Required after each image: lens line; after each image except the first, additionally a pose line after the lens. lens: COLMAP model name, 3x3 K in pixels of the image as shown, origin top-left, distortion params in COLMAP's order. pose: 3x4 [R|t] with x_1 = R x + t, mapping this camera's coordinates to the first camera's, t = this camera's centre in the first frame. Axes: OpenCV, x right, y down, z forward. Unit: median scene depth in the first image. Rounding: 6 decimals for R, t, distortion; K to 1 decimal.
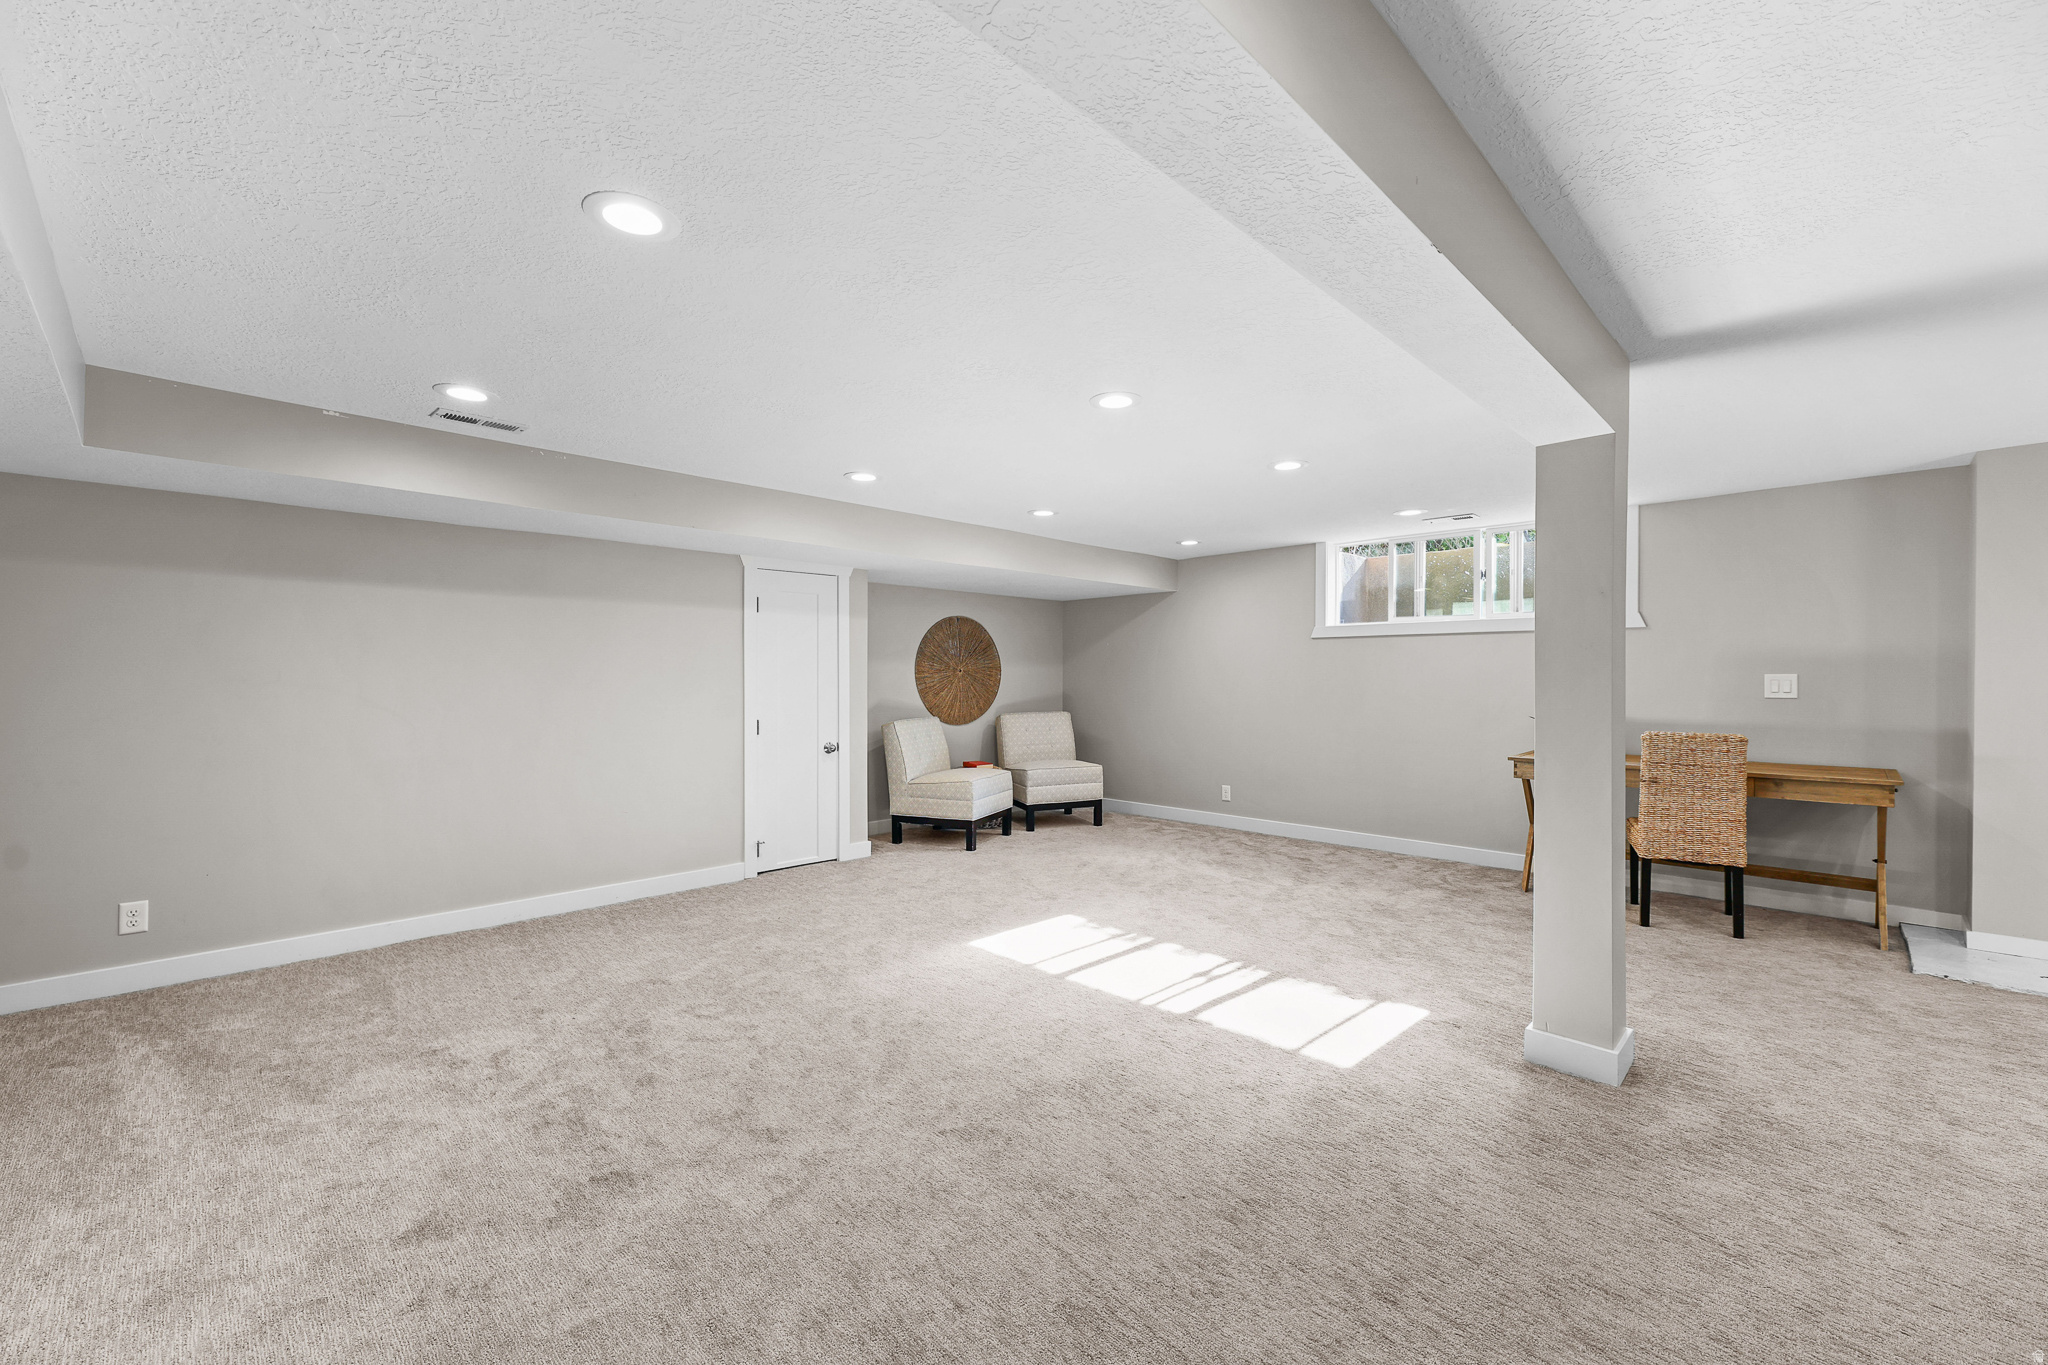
lens RADIAL K [[833.8, 0, 1033.4], [0, 833.8, 697.6], [0, 0, 1]] dist [0.003342, 0.000007]
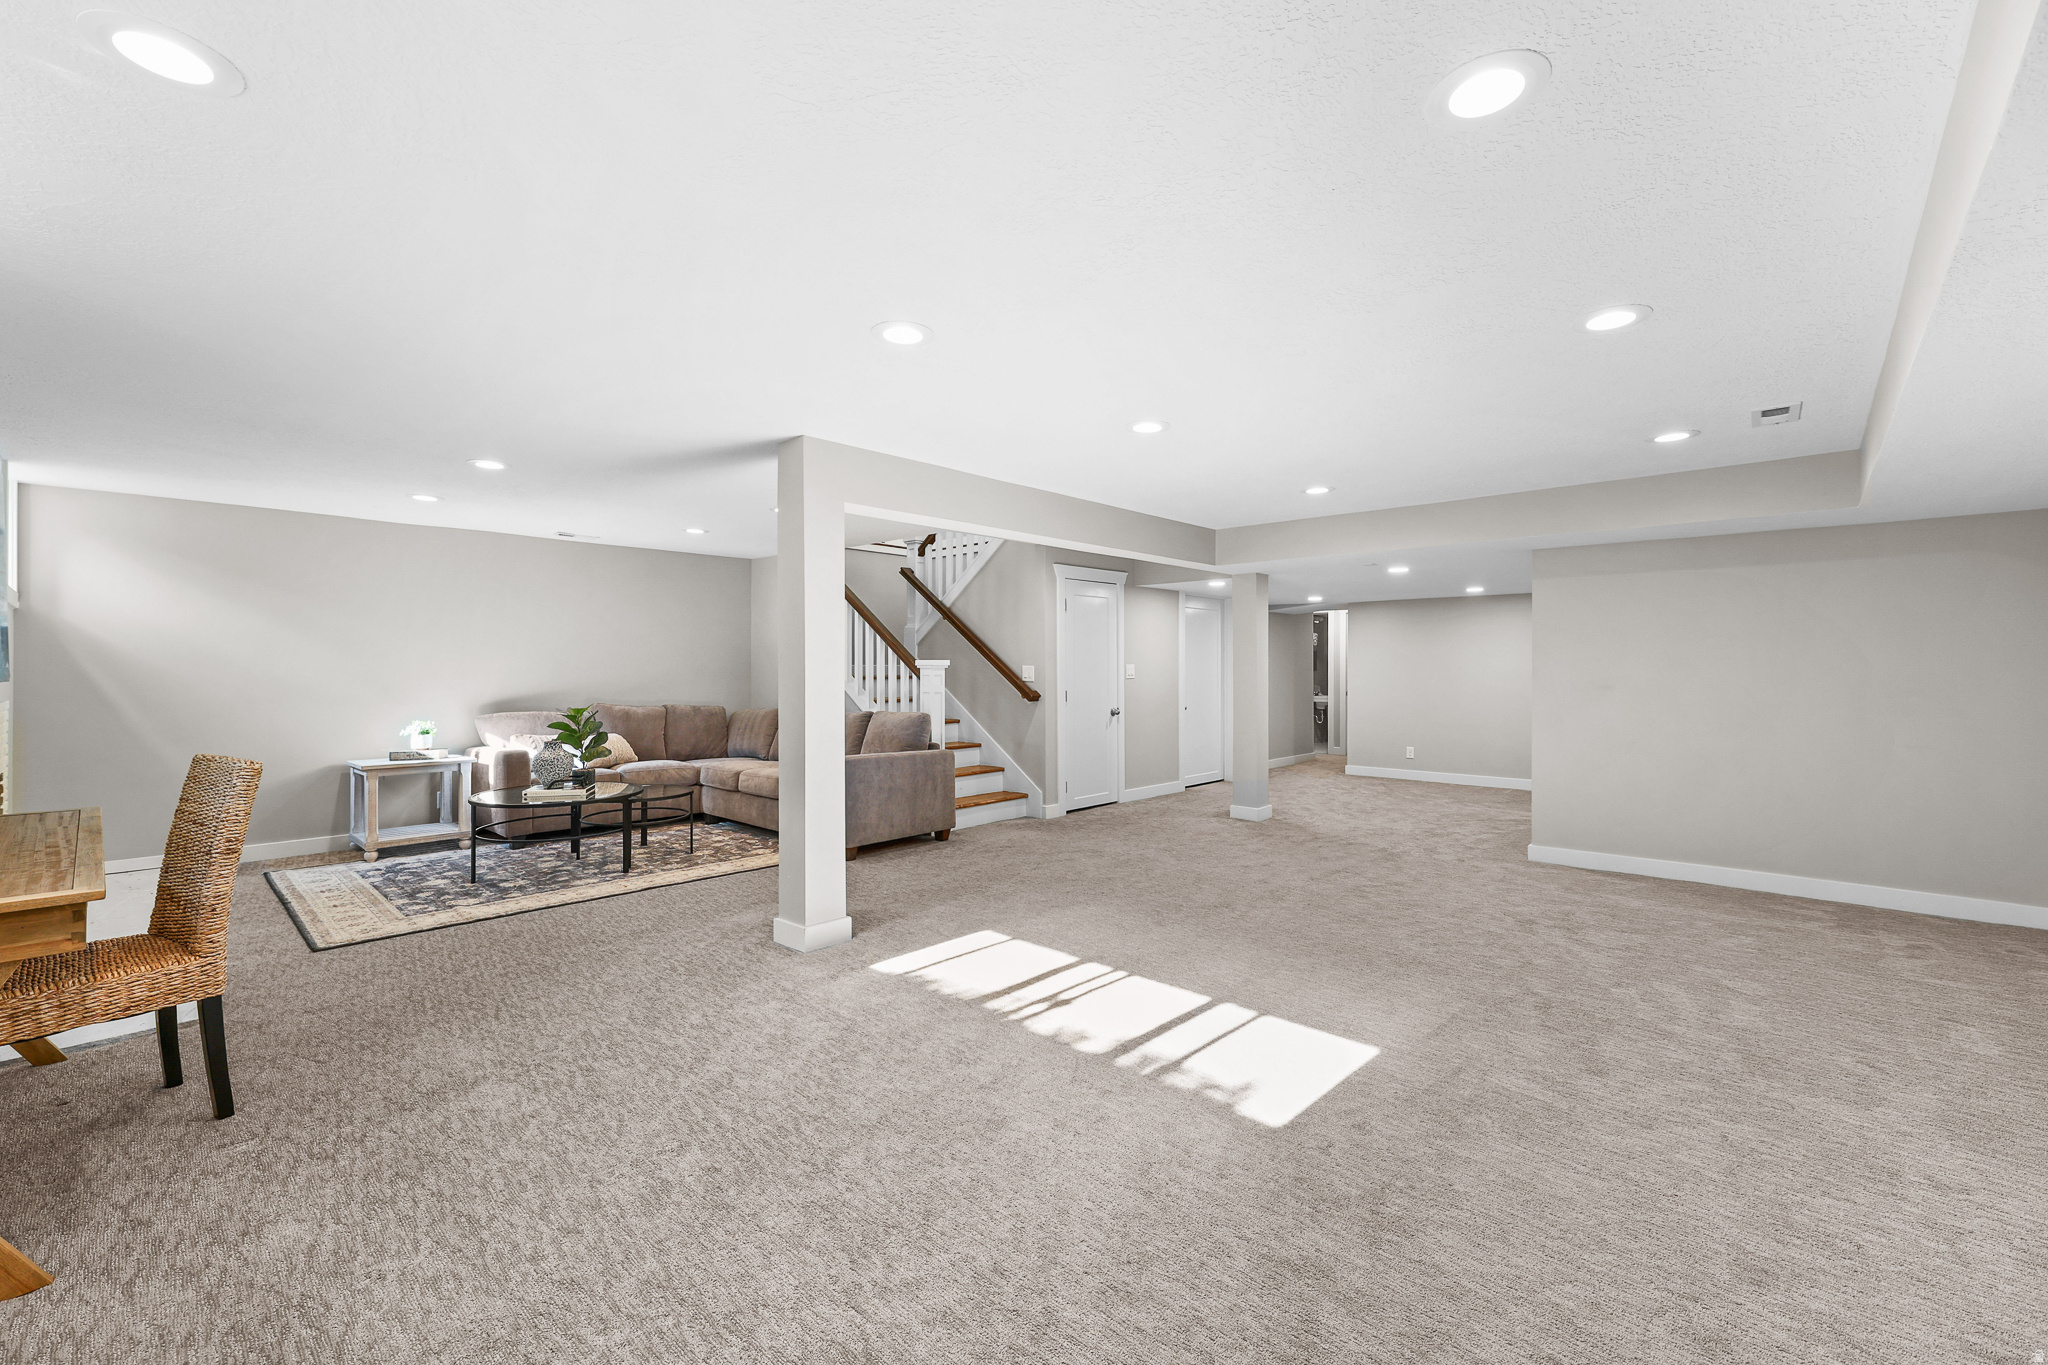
lens RADIAL K [[841.7, 0, 1029.7], [0, 841.7, 656.0], [0, 0, 1]] dist [0.000390, 0.000161]
pose [[-0.999185, -0.002175, -0.040296, 0.238692], [-0.002538, 0.999957, 0.008962, -0.038994], [0.040274, 0.009057, -0.999148, 1.658189]]
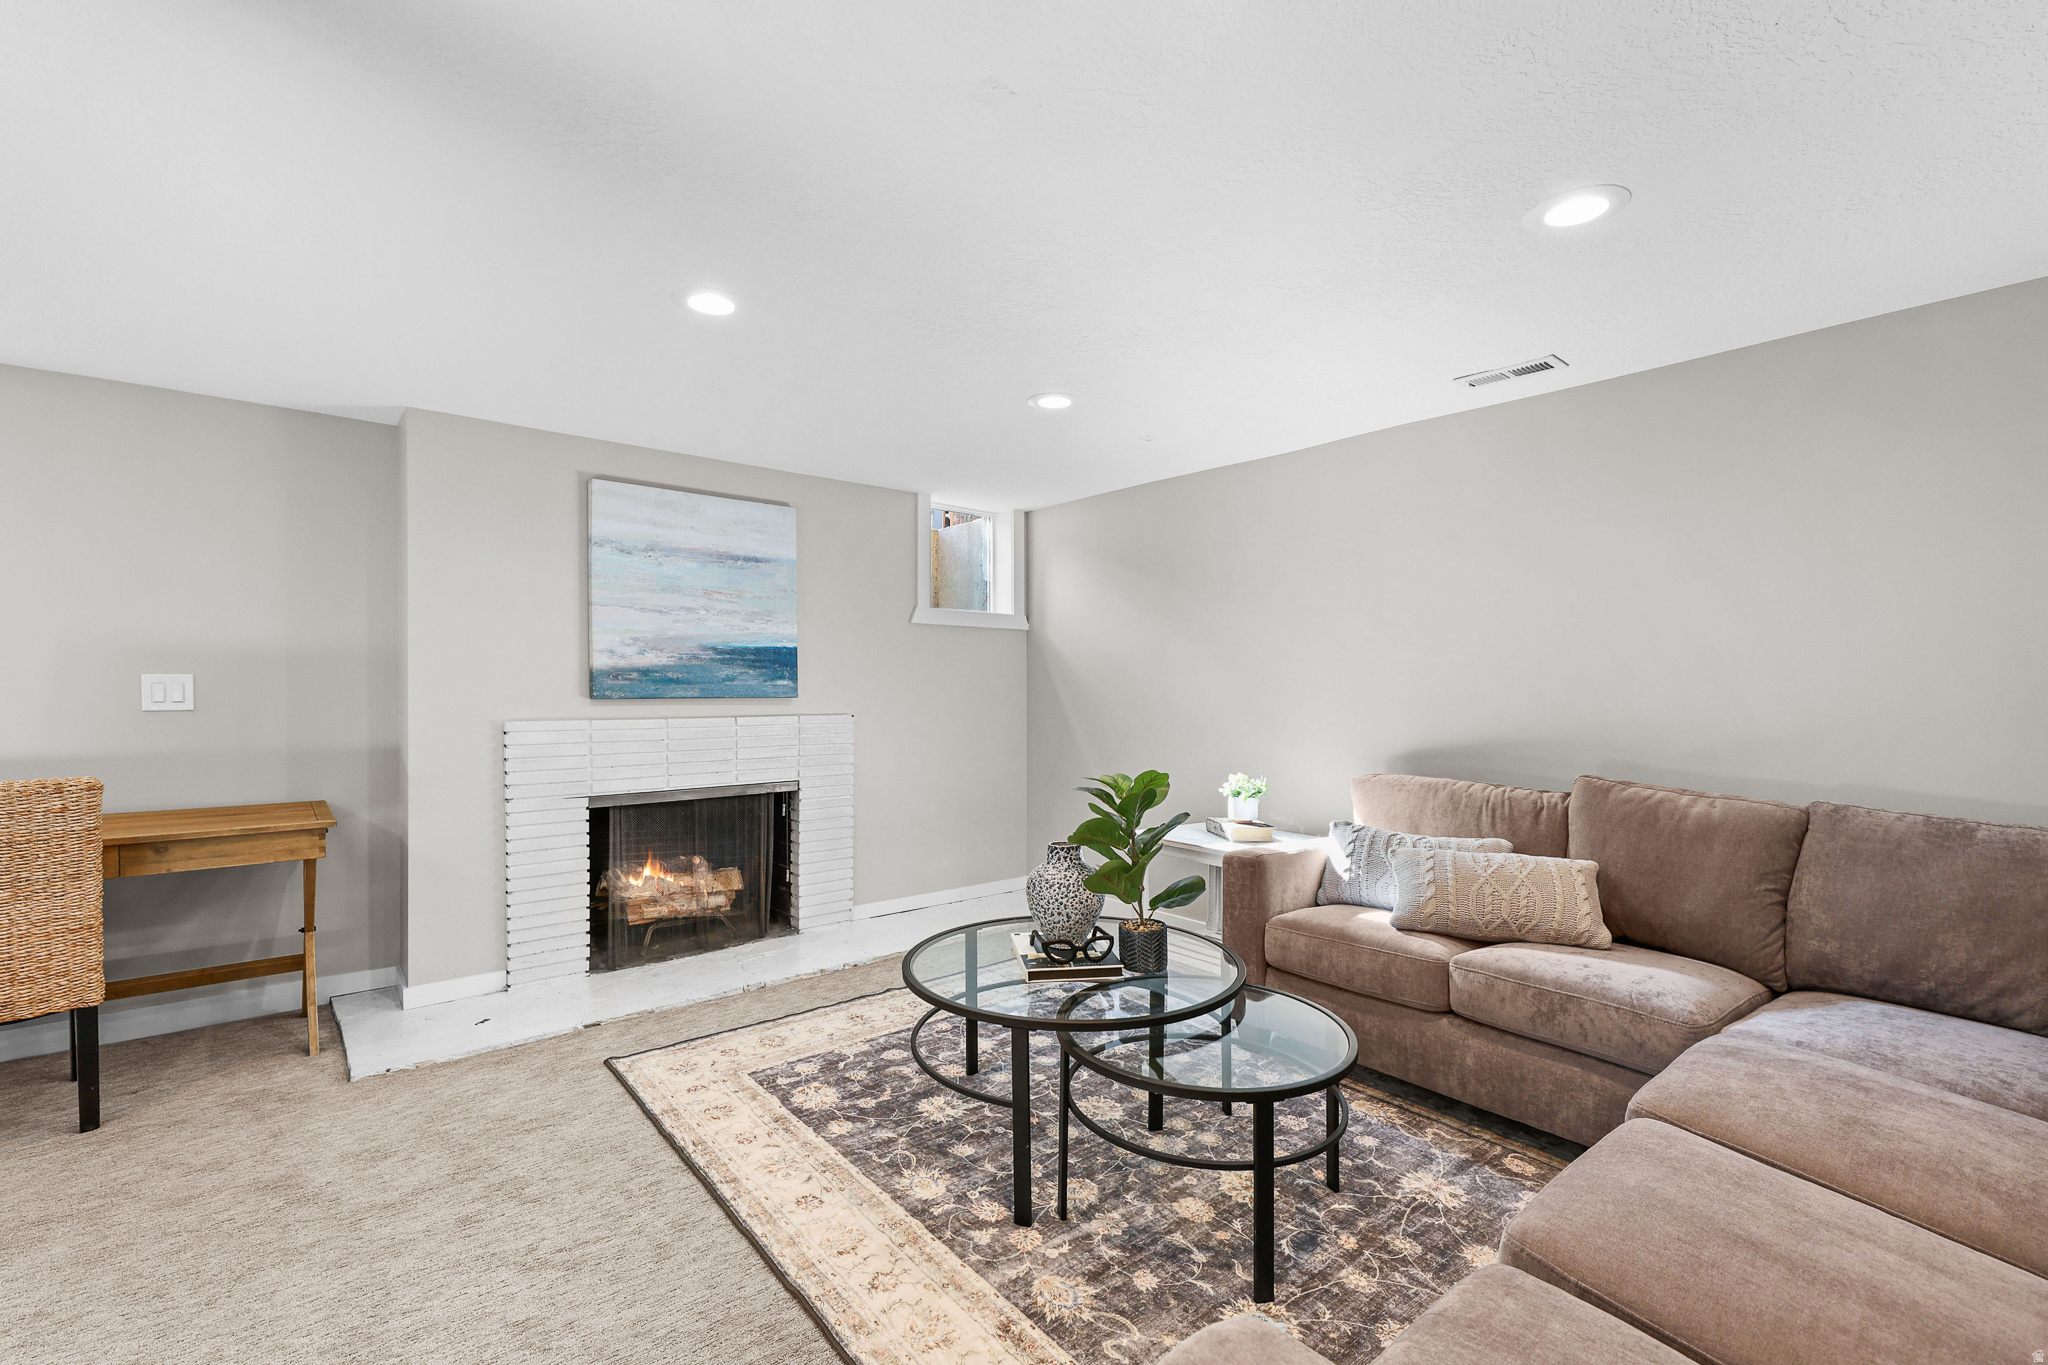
lens RADIAL K [[882.0, 0, 1024.0], [0, 882.0, 682.5], [0, 0, 1]] dist [0.002399, 0.000363]
pose [[0.088717, 0.004121, 0.996048, 0.291167], [0.018744, 0.999807, -0.005806, -0.005630], [-0.995880, 0.019185, 0.088623, 0.297974]]
